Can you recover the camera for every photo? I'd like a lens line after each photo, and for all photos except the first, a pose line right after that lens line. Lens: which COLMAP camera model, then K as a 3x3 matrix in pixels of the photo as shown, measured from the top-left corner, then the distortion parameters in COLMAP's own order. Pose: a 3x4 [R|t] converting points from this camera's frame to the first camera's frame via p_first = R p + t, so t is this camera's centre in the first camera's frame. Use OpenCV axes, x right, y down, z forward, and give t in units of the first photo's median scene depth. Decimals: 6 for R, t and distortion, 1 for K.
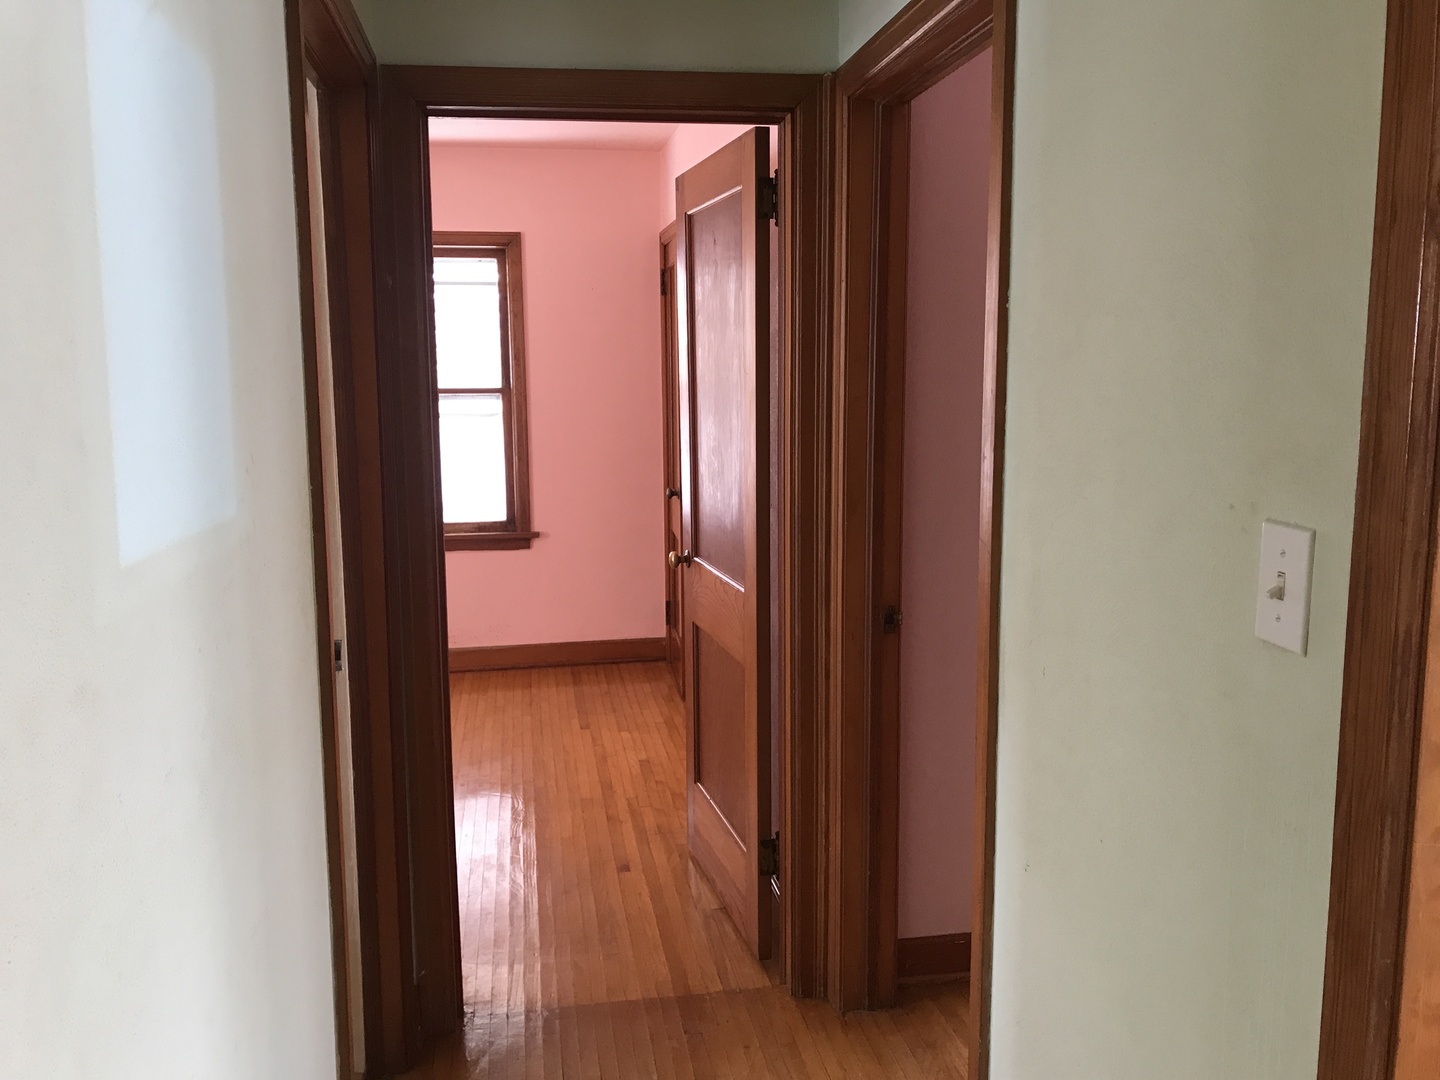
lens RADIAL K [[1214.3, 0, 722.3], [0, 1214.3, 533.5], [0, 0, 1]] dist [0.054184, -0.066947]
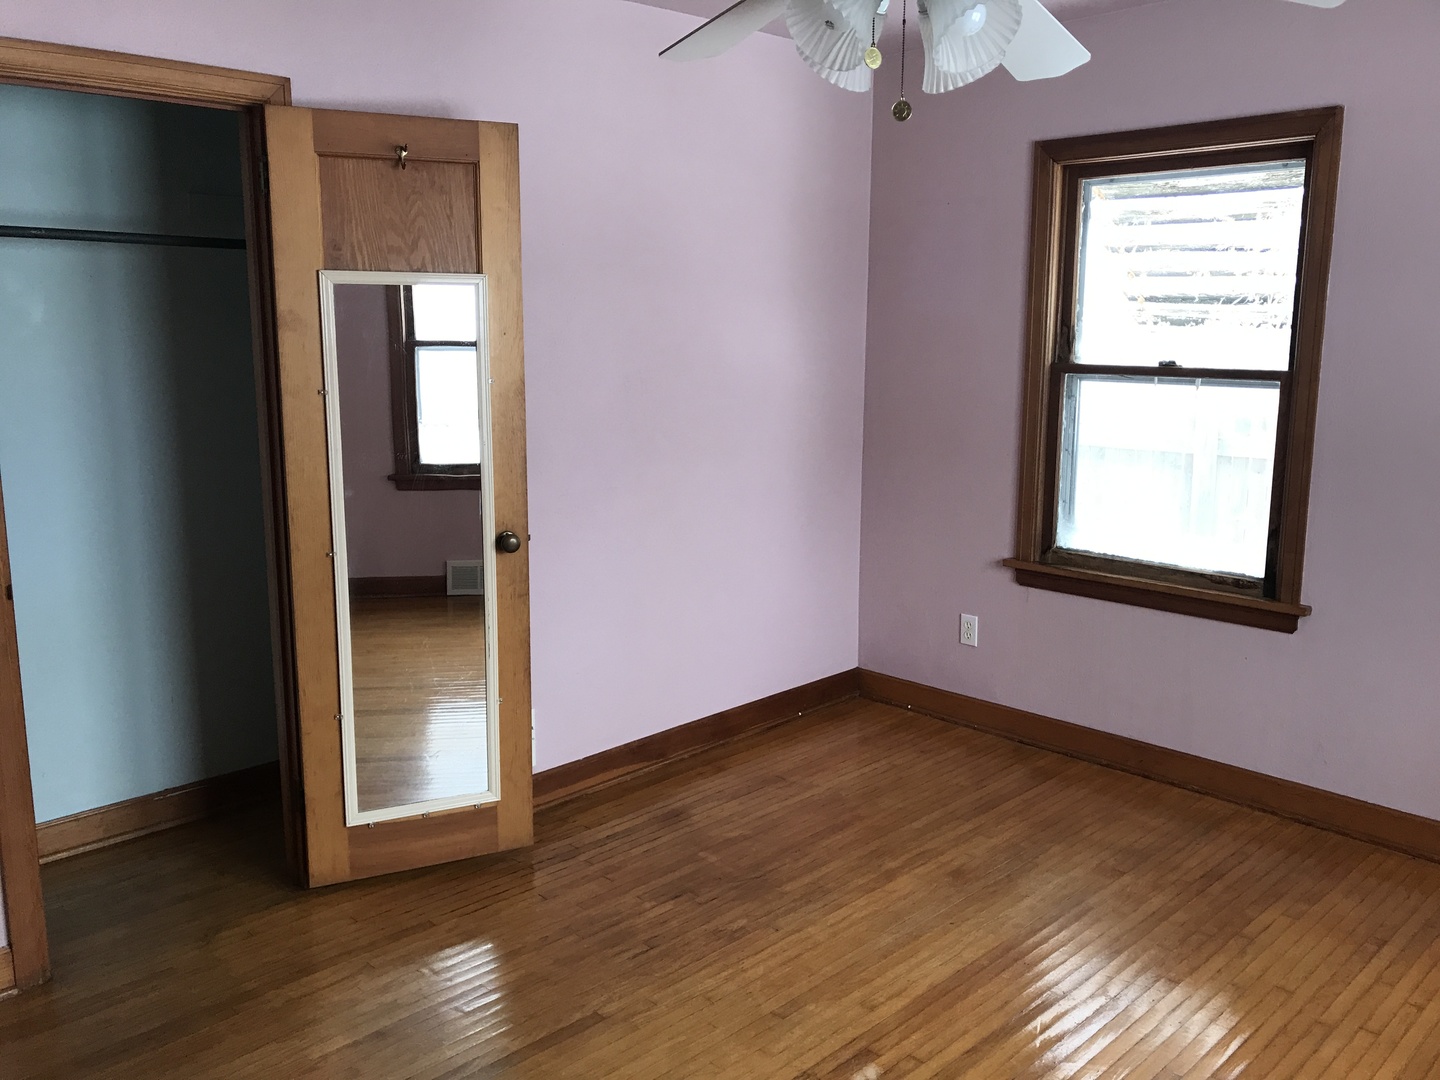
lens RADIAL K [[1214.3, 0, 722.5], [0, 1214.3, 547.4], [0, 0, 1]] dist [0.054184, -0.066947]
pose [[0.572341, 0.160238, -0.804207, 0.173157], [-0.110322, 0.986852, 0.118116, -0.072130], [0.812560, 0.021119, 0.582494, 0.400616]]
